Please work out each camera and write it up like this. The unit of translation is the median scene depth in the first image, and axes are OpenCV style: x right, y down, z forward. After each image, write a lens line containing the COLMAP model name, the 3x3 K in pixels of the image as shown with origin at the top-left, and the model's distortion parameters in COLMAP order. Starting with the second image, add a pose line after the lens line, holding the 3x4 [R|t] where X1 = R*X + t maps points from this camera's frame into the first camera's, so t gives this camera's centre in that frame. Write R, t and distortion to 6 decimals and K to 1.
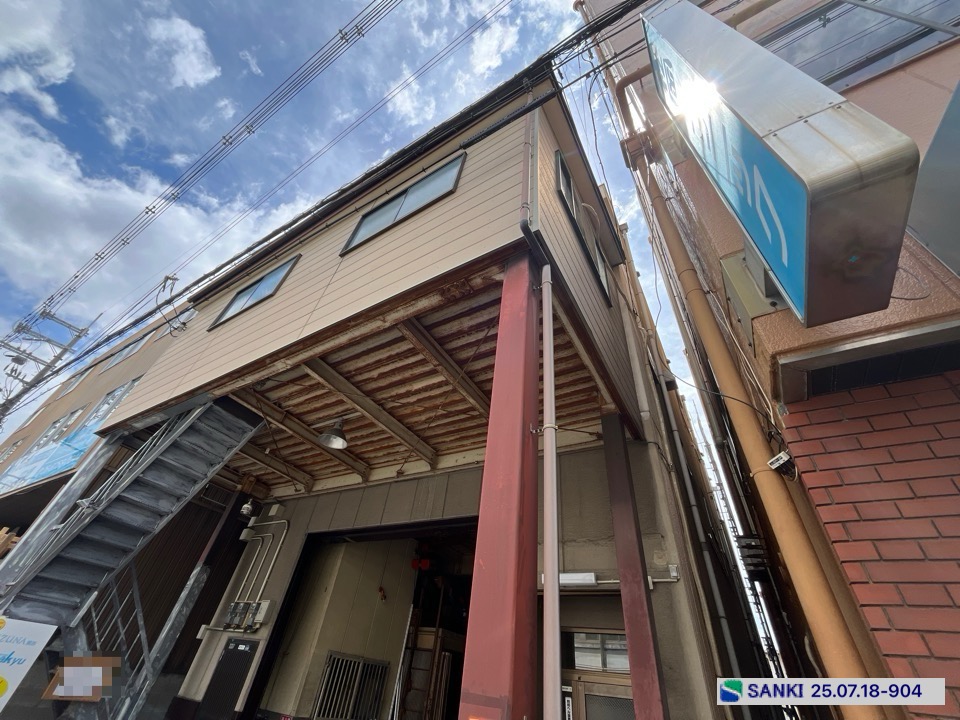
lens RADIAL K [[390.1, 0, 477.0], [0, 390.1, 360.6], [0, 0, 1]] dist [-0.002987, 0.000335]
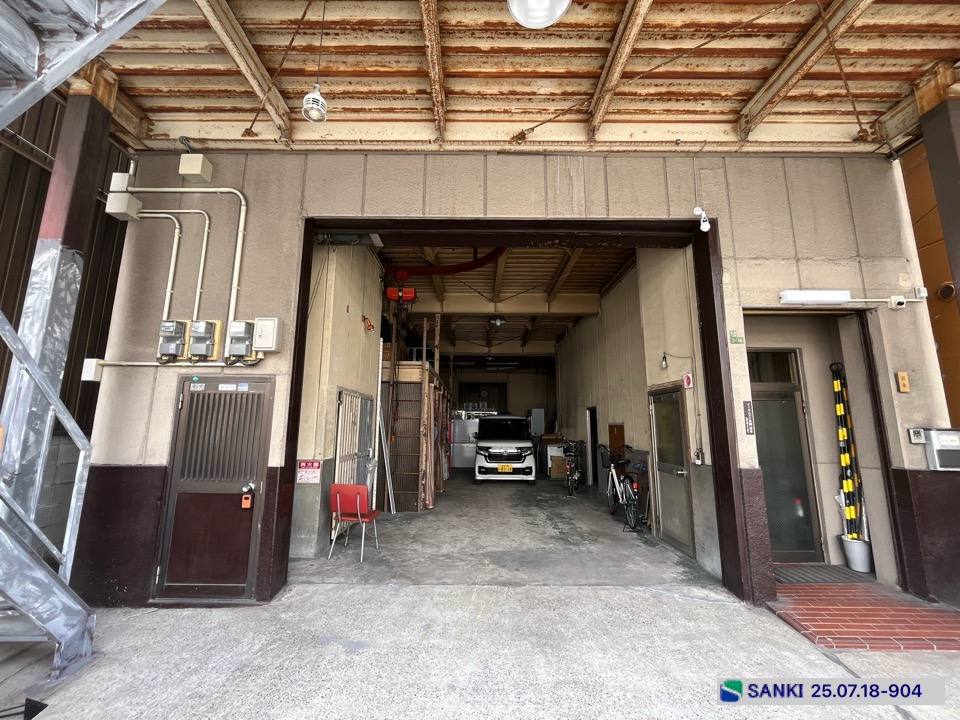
lens RADIAL K [[390.1, 0, 477.0], [0, 390.1, 360.6], [0, 0, 1]] dist [-0.002987, 0.000335]
pose [[0.850363, -0.014972, 0.525983, -0.594969], [-0.273511, 0.841372, 0.466138, 0.329806], [-0.449527, -0.540248, 0.711377, 0.439659]]
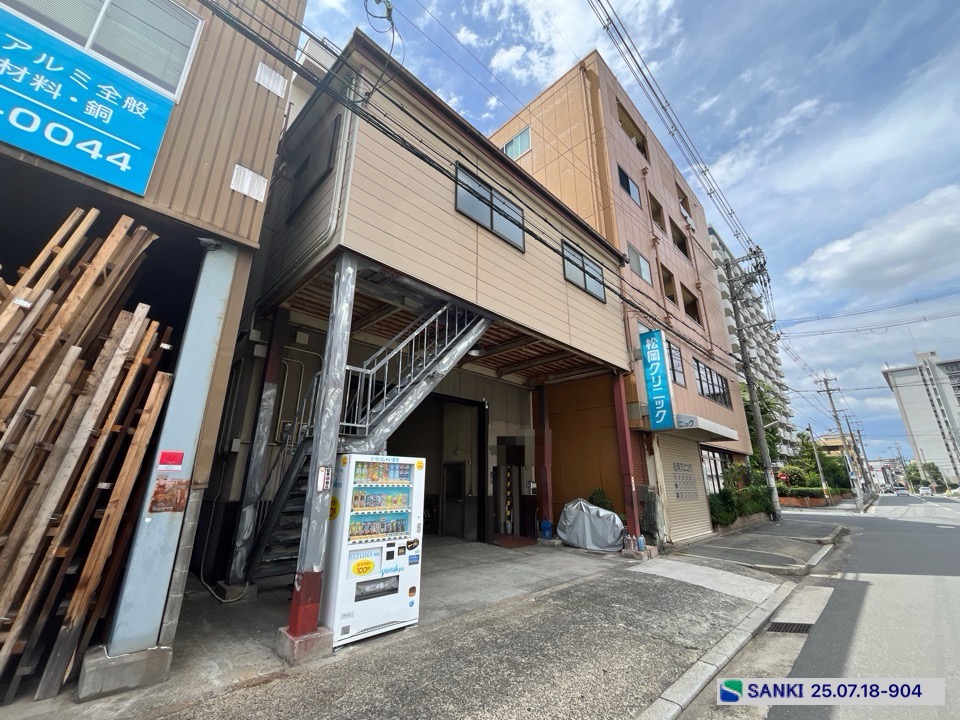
lens RADIAL K [[390.1, 0, 477.0], [0, 390.1, 360.6], [0, 0, 1]] dist [-0.002987, 0.000335]
pose [[0.245456, 0.190737, 0.950458, -1.631755], [-0.617069, 0.786908, 0.001443, 0.204574], [-0.747648, -0.586852, 0.310849, 0.446196]]
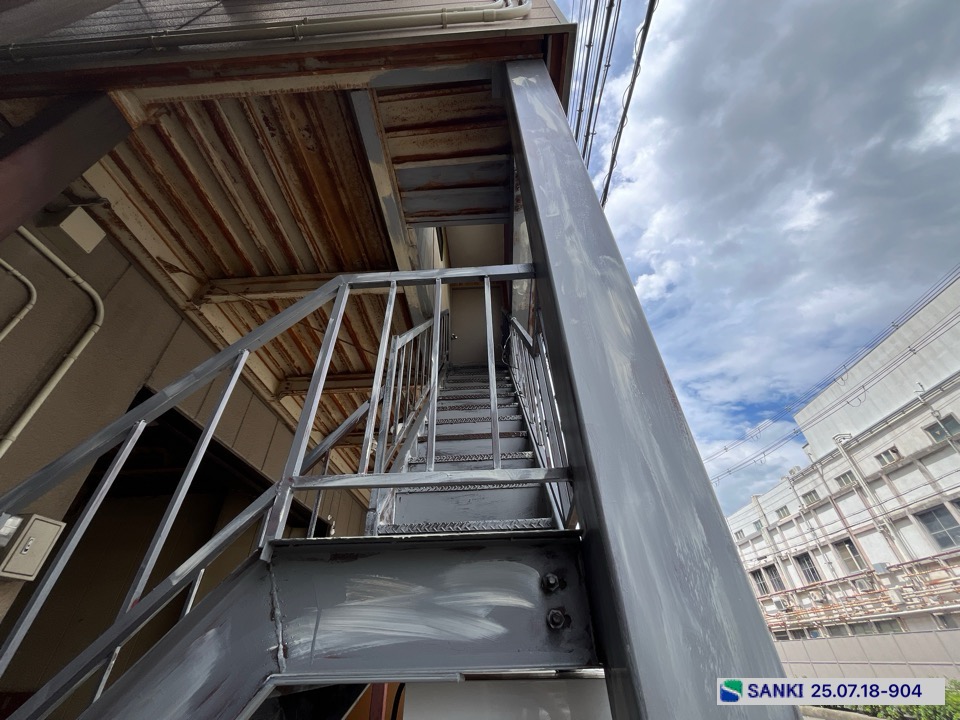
lens RADIAL K [[390.1, 0, 477.0], [0, 390.1, 360.6], [0, 0, 1]] dist [-0.002987, 0.000335]
pose [[-0.470878, 0.451818, 0.757717, -1.087092], [-0.597871, 0.468139, -0.650689, 0.560367], [-0.648710, -0.759412, 0.049693, 0.862213]]
